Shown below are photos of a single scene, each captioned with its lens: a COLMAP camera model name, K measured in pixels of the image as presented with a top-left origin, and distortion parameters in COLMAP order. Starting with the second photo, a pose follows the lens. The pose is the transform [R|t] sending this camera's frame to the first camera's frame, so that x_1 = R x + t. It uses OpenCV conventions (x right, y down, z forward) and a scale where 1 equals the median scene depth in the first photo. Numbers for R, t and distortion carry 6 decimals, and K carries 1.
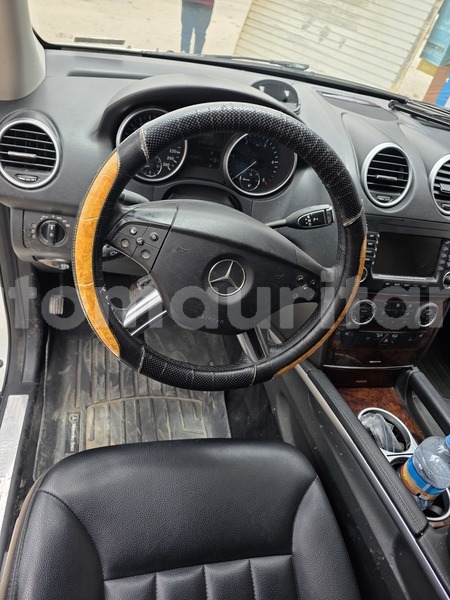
lens RADIAL K [[412.9, 0, 223.6], [0, 412.9, 287.6], [0, 0, 1]] dist [0.046722, -0.055093]
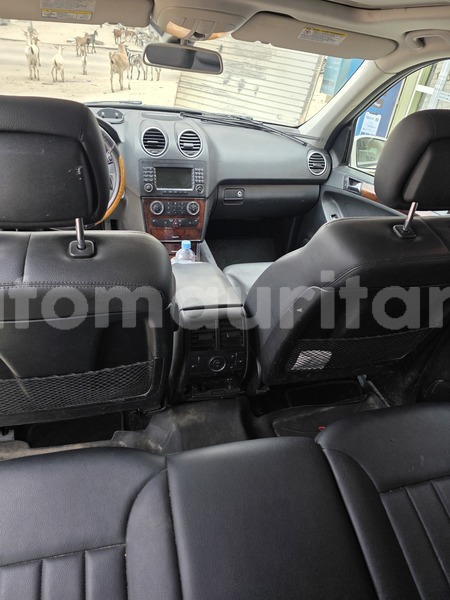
lens RADIAL K [[424.3, 0, 225.0], [0, 424.3, 300.0], [0, 0, 1]] dist [0.055598, -0.059608]
pose [[0.991042, -0.133520, 0.002769, 0.441993], [0.133091, 0.985721, -0.103150, 0.568860], [0.011043, 0.102595, 0.994662, -0.780393]]
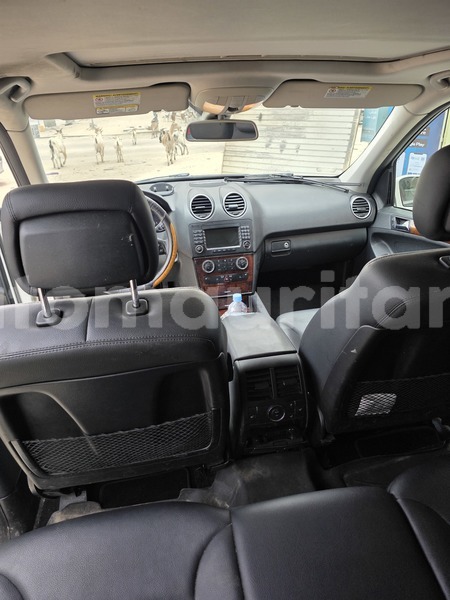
lens RADIAL K [[424.3, 0, 225.0], [0, 424.3, 300.0], [0, 0, 1]] dist [0.055598, -0.059608]
pose [[0.968358, -0.222635, -0.112767, 0.463499], [0.188929, 0.949205, -0.251627, 0.590791], [0.163060, 0.222360, 0.961232, -0.804531]]
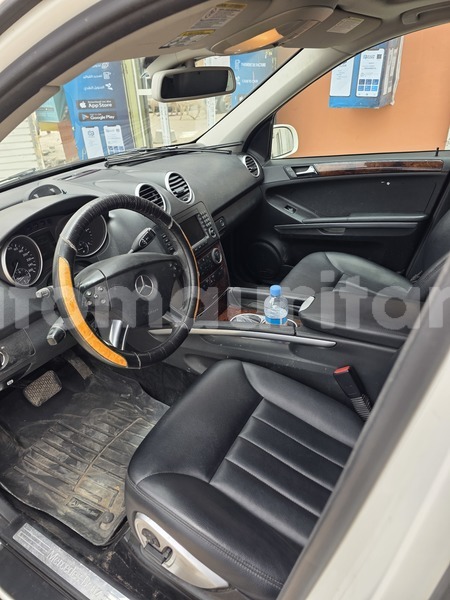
lens RADIAL K [[412.9, 0, 223.6], [0, 412.9, 287.6], [0, 0, 1]] dist [0.046722, -0.055093]
pose [[0.615246, -0.583940, 0.529610, -0.347105], [0.637278, 0.763867, 0.101904, 0.008083], [-0.464057, 0.274812, 0.842098, -0.292897]]
